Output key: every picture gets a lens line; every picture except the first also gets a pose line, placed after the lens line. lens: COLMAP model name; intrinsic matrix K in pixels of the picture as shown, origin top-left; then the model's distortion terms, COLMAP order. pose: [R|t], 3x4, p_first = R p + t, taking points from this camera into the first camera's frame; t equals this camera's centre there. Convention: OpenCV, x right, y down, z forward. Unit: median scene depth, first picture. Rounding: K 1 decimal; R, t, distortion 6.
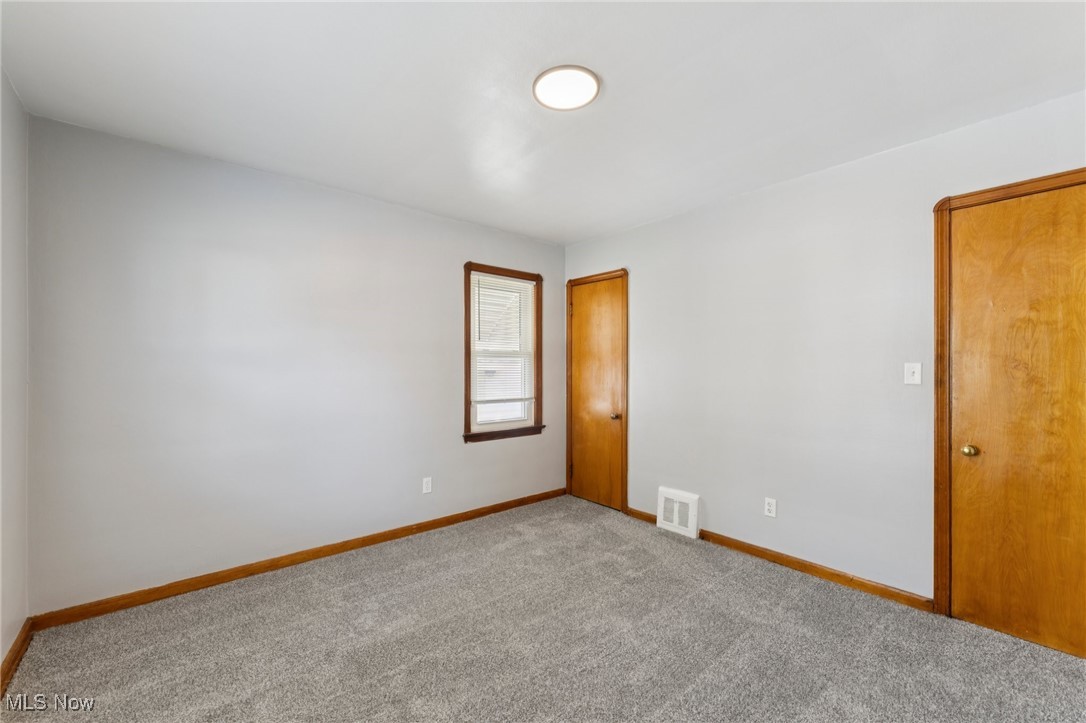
lens RADIAL K [[439.3, 0, 543.0], [0, 439.3, 366.5], [0, 0, 1]] dist [-0.000643, 0.000397]
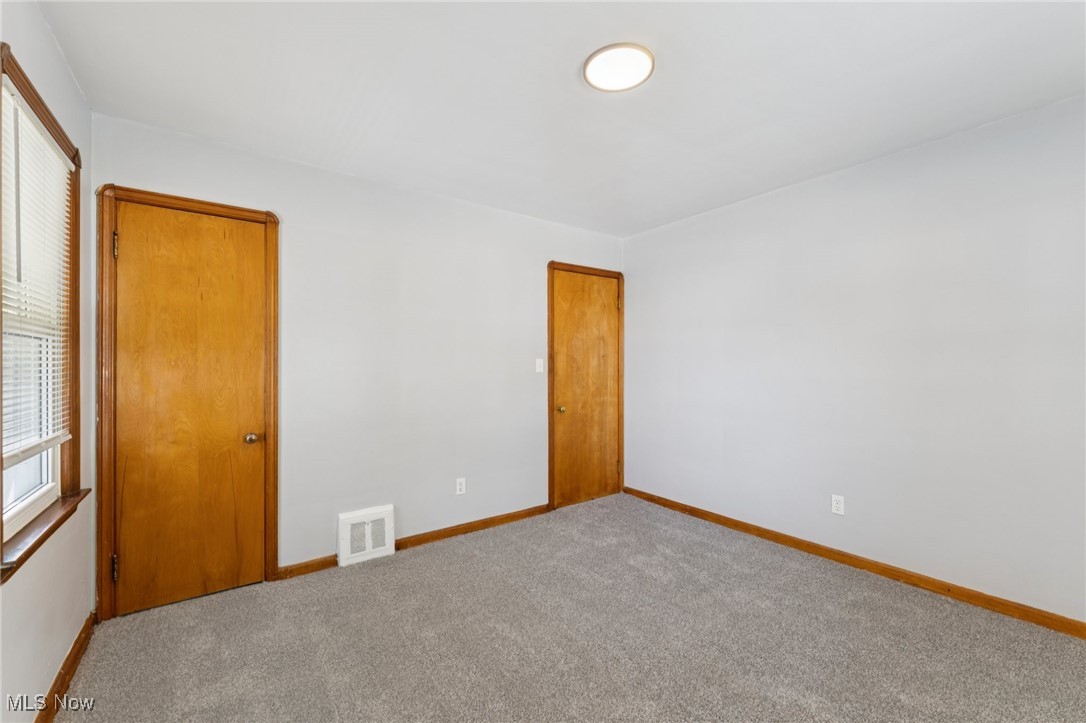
lens RADIAL K [[439.3, 0, 542.9], [0, 439.3, 361.1], [0, 0, 1]] dist [-0.000643, 0.000397]
pose [[0.074074, 0.000458, 0.997253, -0.511374], [-0.003970, 0.999992, -0.000164, -0.000385], [-0.997245, -0.003947, 0.074075, 0.617030]]
